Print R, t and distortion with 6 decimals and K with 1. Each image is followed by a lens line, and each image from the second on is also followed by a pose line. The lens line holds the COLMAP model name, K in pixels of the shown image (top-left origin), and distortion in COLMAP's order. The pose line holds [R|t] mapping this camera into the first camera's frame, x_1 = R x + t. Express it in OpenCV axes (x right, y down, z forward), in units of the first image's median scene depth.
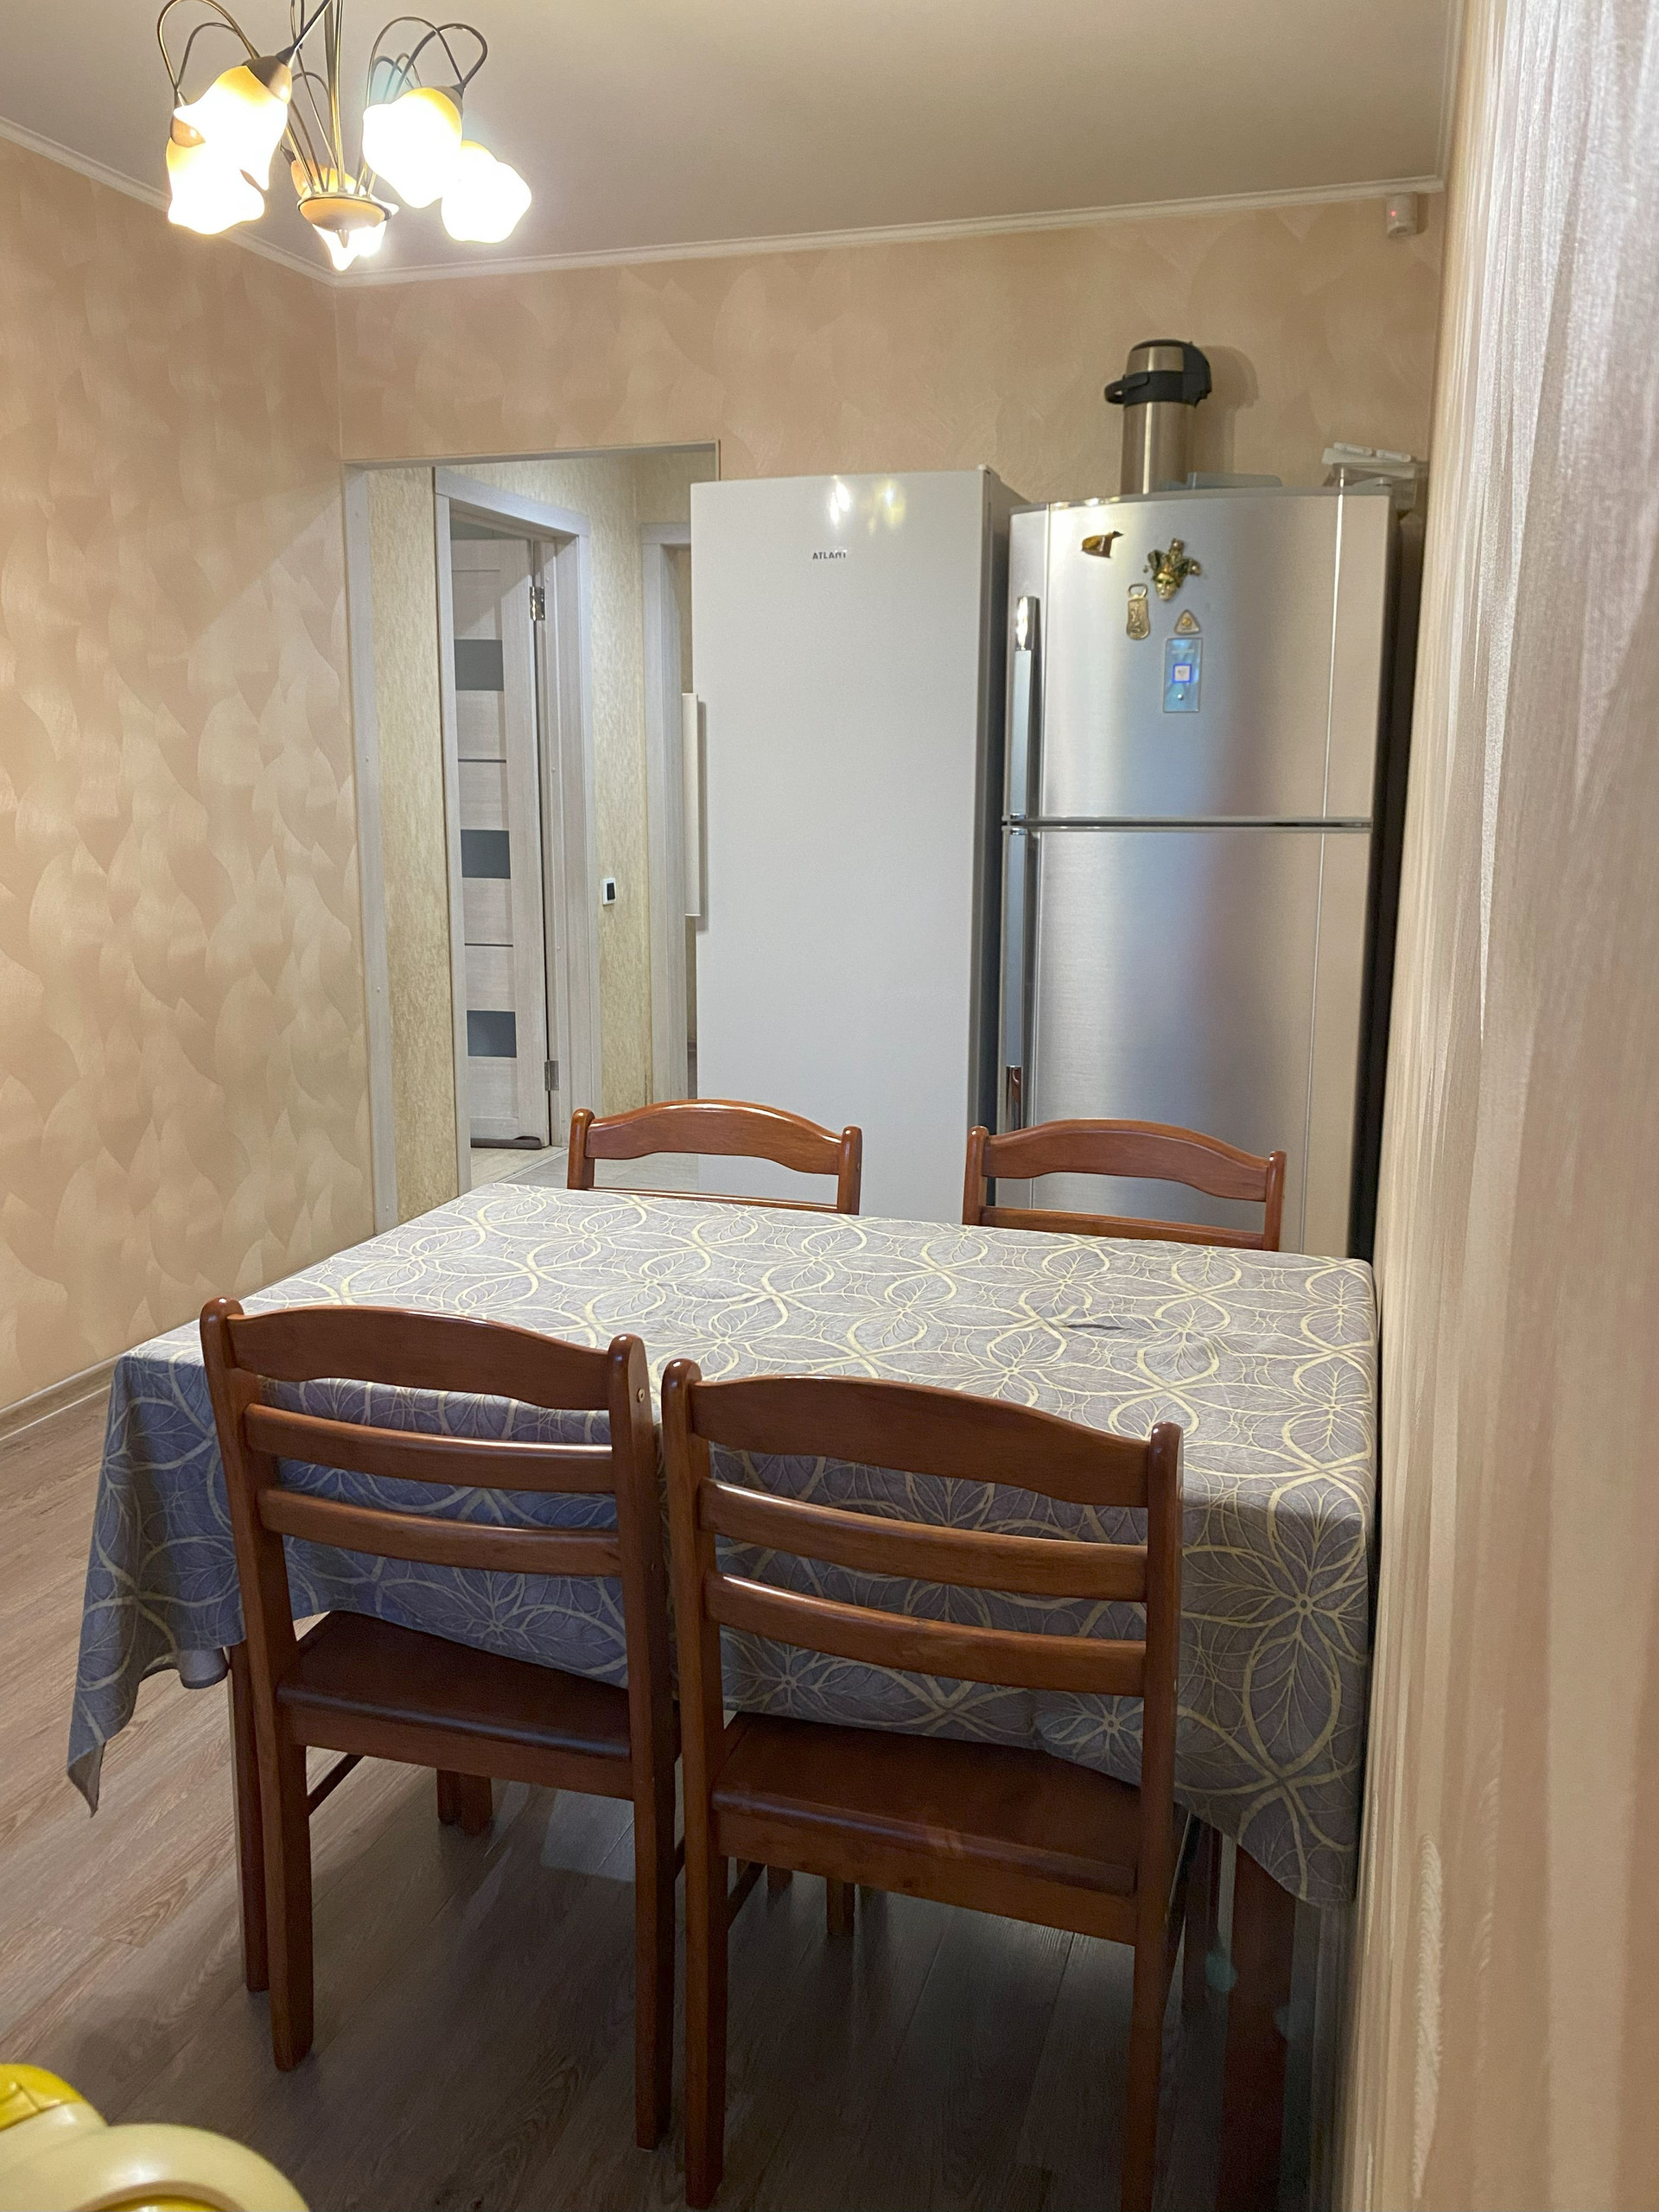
lens RADIAL K [[1690.0, 0, 906.0], [0, 1690.0, 1103.4], [0, 0, 1]] dist [0.027145, -0.039618]
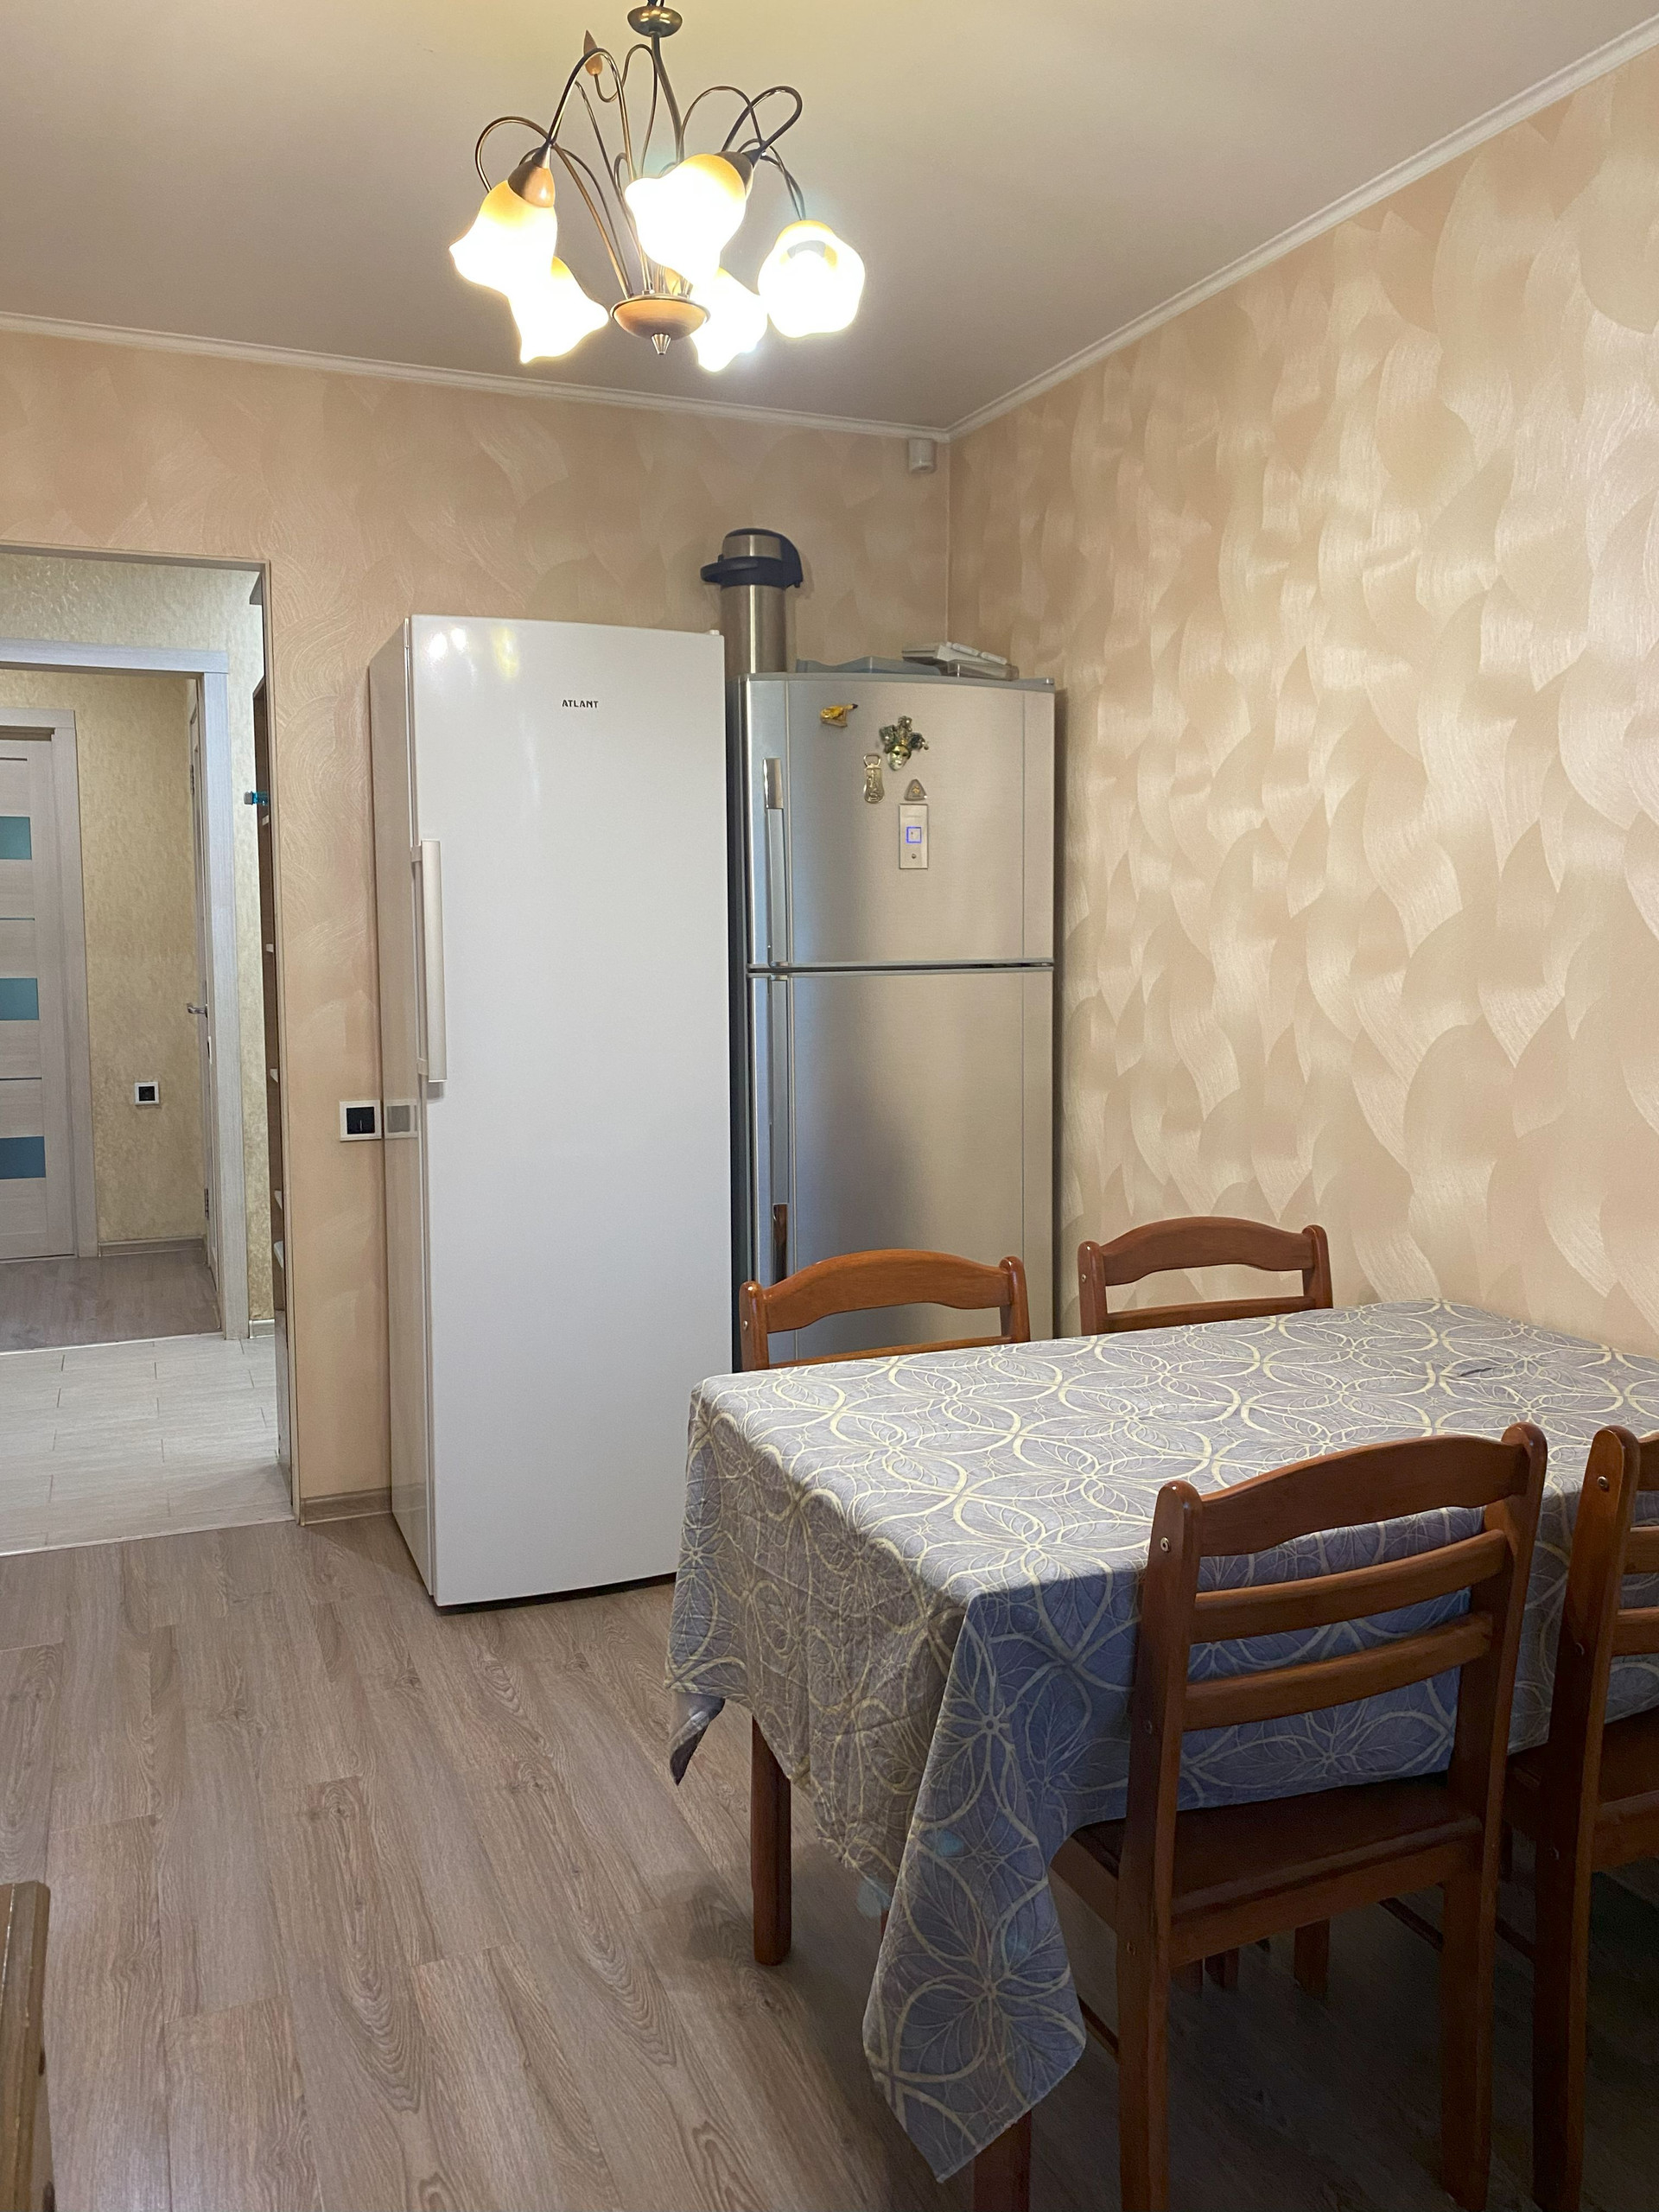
lens RADIAL K [[1690.0, 0, 829.4], [0, 1690.0, 1107.1], [0, 0, 1]] dist [0.027145, -0.039618]
pose [[0.778769, -0.072005, 0.623164, -0.579557], [0.128377, 0.990660, -0.045966, -0.034982], [-0.614034, 0.115797, 0.780739, 0.195815]]
